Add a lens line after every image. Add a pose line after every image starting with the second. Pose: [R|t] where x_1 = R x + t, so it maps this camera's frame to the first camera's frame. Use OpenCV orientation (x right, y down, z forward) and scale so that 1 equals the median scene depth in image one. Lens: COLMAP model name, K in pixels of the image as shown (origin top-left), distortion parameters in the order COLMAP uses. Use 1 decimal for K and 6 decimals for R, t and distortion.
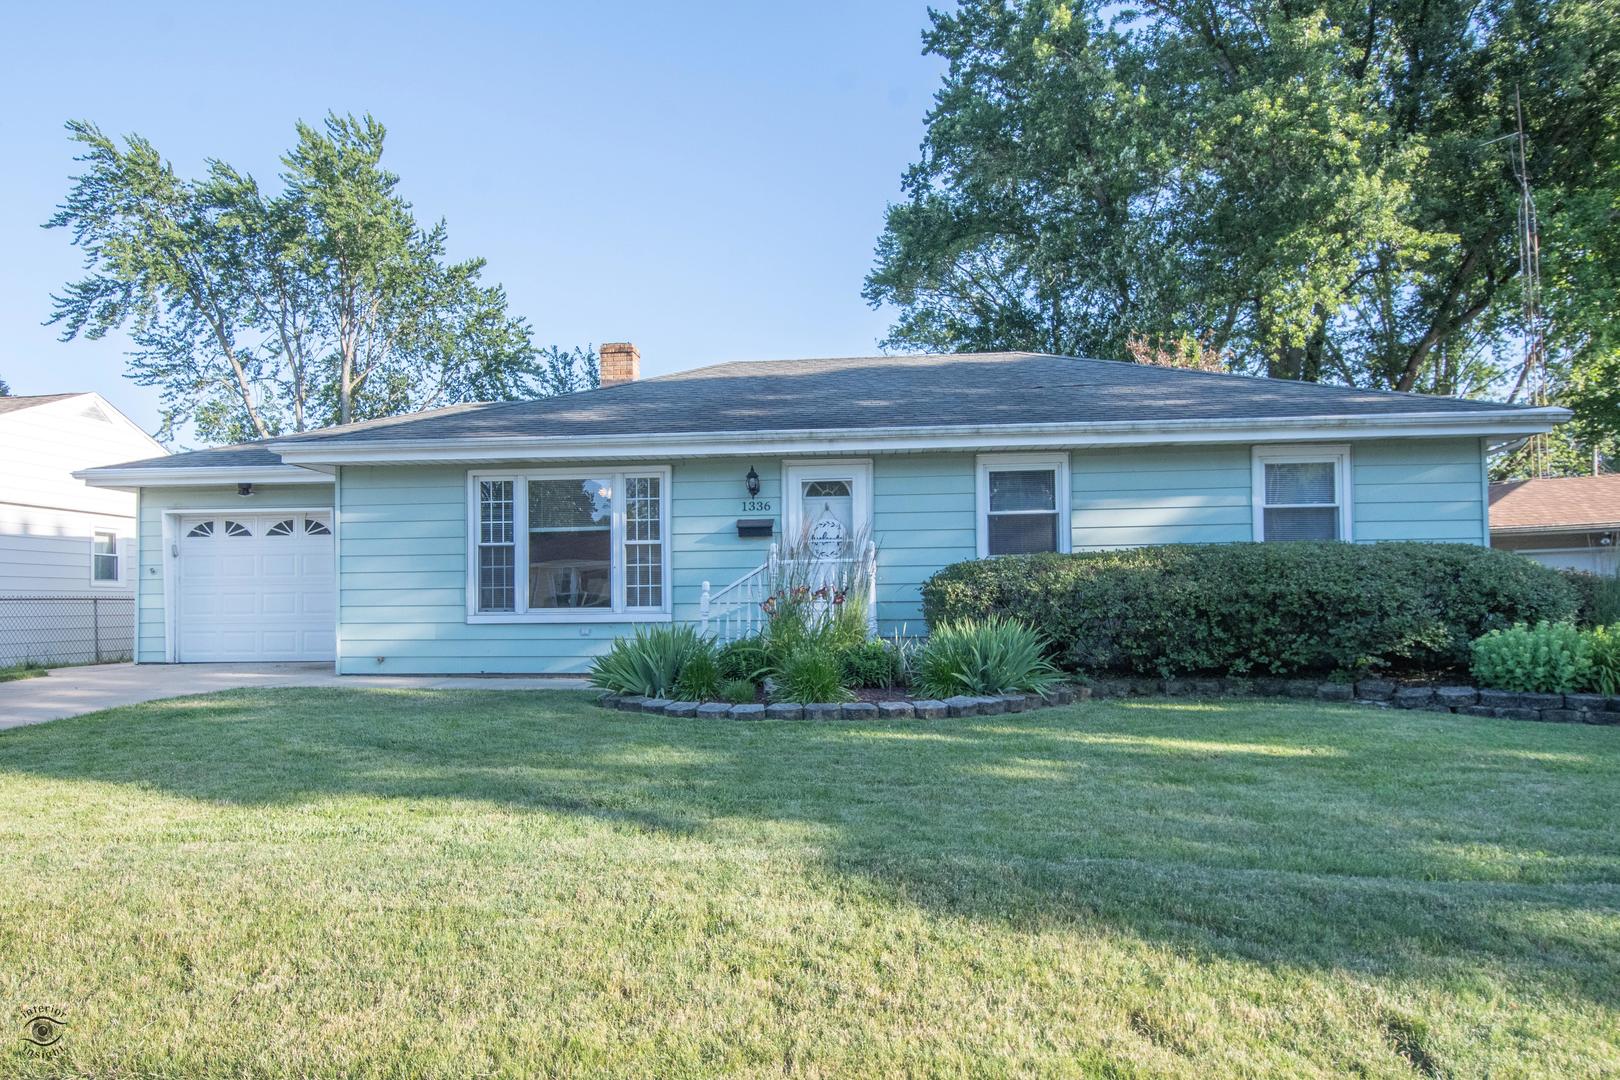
lens RADIAL K [[1033.3, 0, 810.0], [0, 1033.3, 540.0], [0, 0, 1]] dist [0.020916, 0.000472]
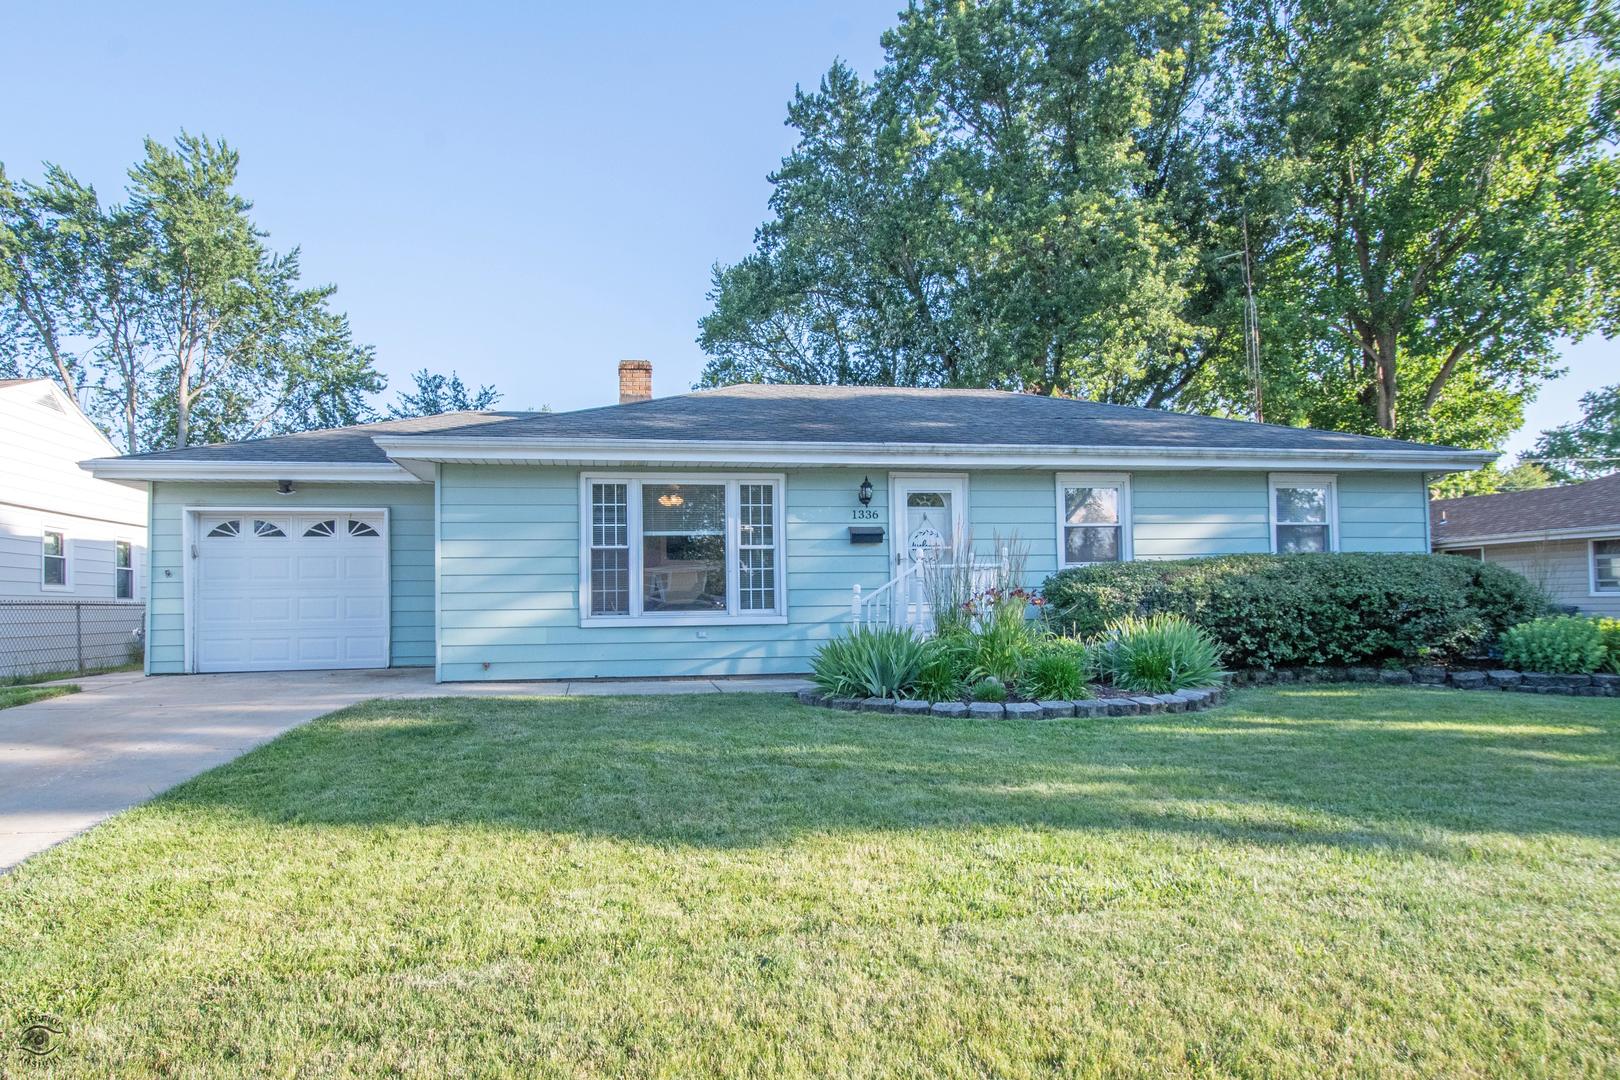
lens RADIAL K [[865.2, 0, 810.0], [0, 865.2, 540.0], [0, 0, 1]] dist [0.001920, -0.000321]
pose [[0.970776, 0.014694, 0.239536, -0.314974], [-0.010357, 0.999759, -0.019353, 0.011266], [-0.239762, 0.016306, 0.970695, 0.148897]]
